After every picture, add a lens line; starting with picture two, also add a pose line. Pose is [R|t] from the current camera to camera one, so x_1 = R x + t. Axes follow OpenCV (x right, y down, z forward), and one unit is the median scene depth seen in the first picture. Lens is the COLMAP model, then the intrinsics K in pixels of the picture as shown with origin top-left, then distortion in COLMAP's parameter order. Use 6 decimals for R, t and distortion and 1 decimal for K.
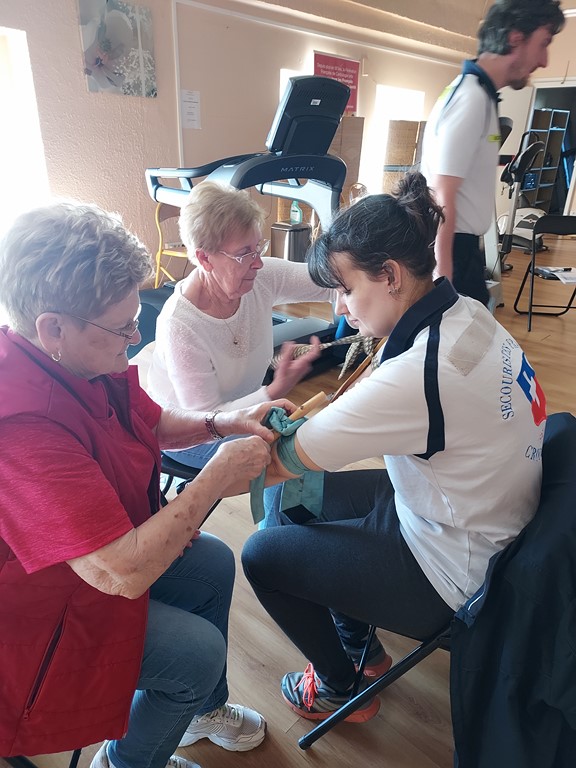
lens RADIAL K [[537.1, 0, 289.1], [0, 537.1, 380.5], [0, 0, 1]] dist [0.005975, -0.001376]
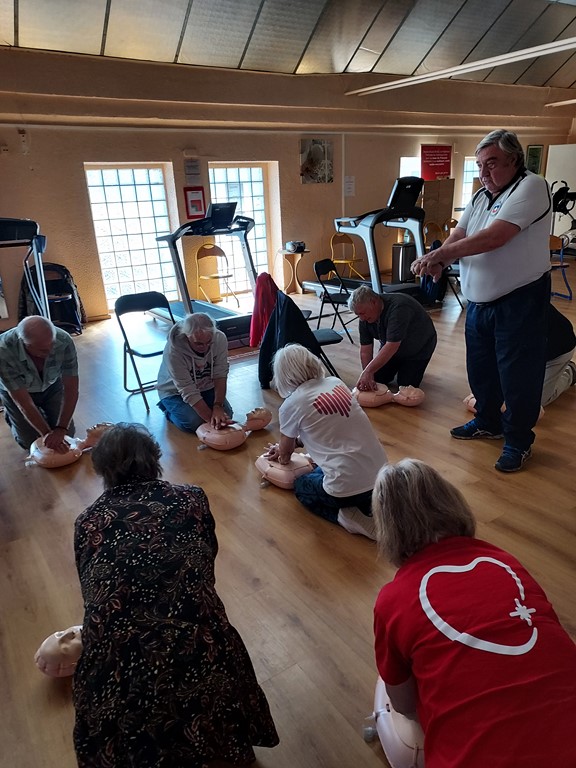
lens RADIAL K [[537.1, 0, 289.9], [0, 537.1, 388.0], [0, 0, 1]] dist [0.005975, -0.001376]
pose [[0.970457, 0.007509, -0.241159, 0.080396], [-0.023386, 0.997737, -0.063041, 0.366152], [0.240139, 0.066819, 0.968436, -0.937171]]
